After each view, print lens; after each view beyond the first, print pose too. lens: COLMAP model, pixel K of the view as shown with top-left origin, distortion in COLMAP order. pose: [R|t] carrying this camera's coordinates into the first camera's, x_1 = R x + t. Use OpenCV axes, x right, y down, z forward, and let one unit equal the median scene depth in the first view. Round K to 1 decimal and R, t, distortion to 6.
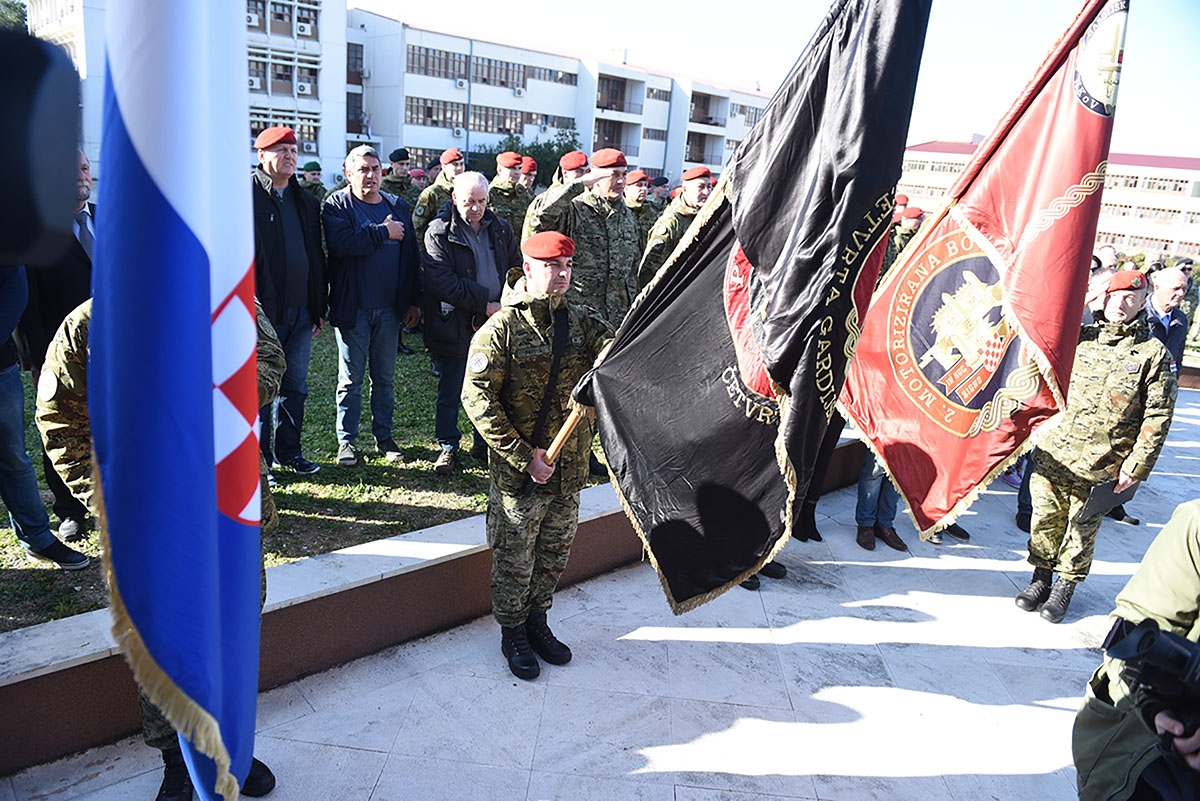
lens RADIAL K [[799.6, 0, 600.0], [0, 799.6, 400.5], [0, 0, 1]] dist [-0.042001, 0.001464]
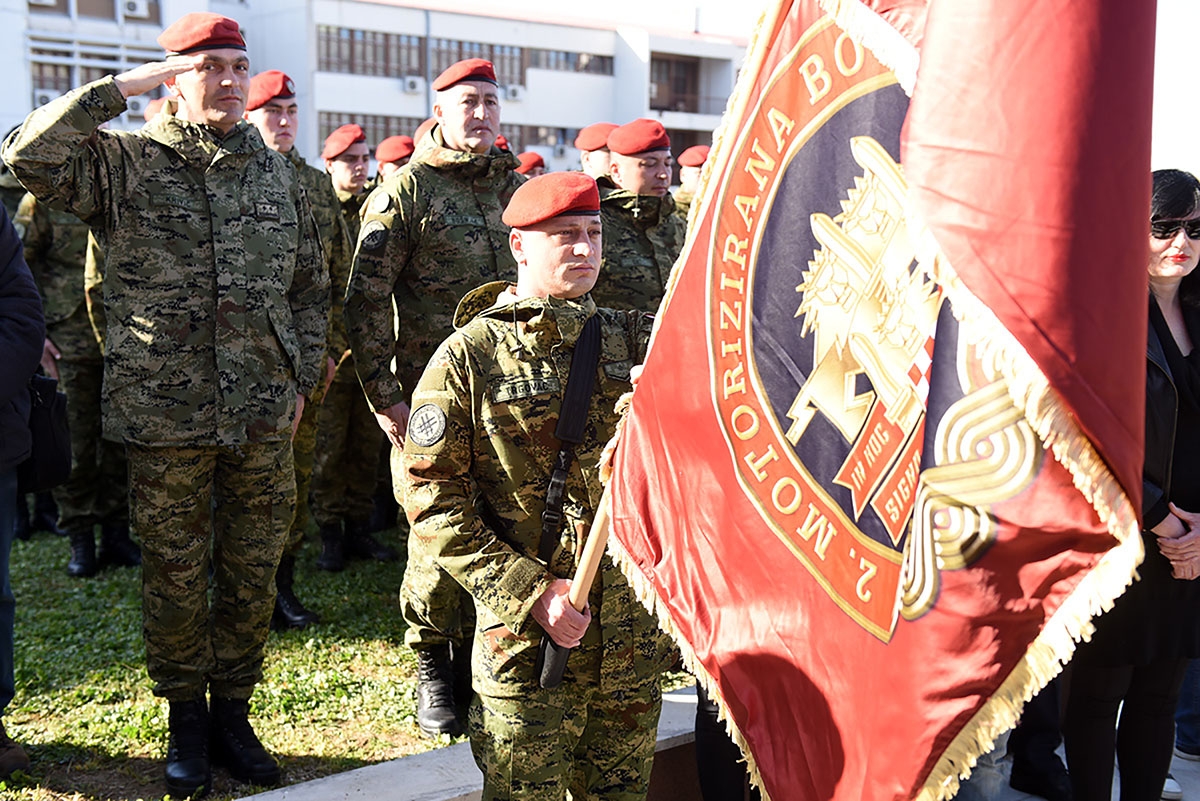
lens RADIAL K [[1427.1, 0, 600.0], [0, 1427.1, 400.5], [0, 0, 1]] dist [0.054886, 0.056821]
pose [[0.996476, -0.057850, -0.060734, 0.262412], [0.047594, 0.986212, -0.158496, 0.024485], [0.069065, 0.155047, 0.985490, 0.283697]]
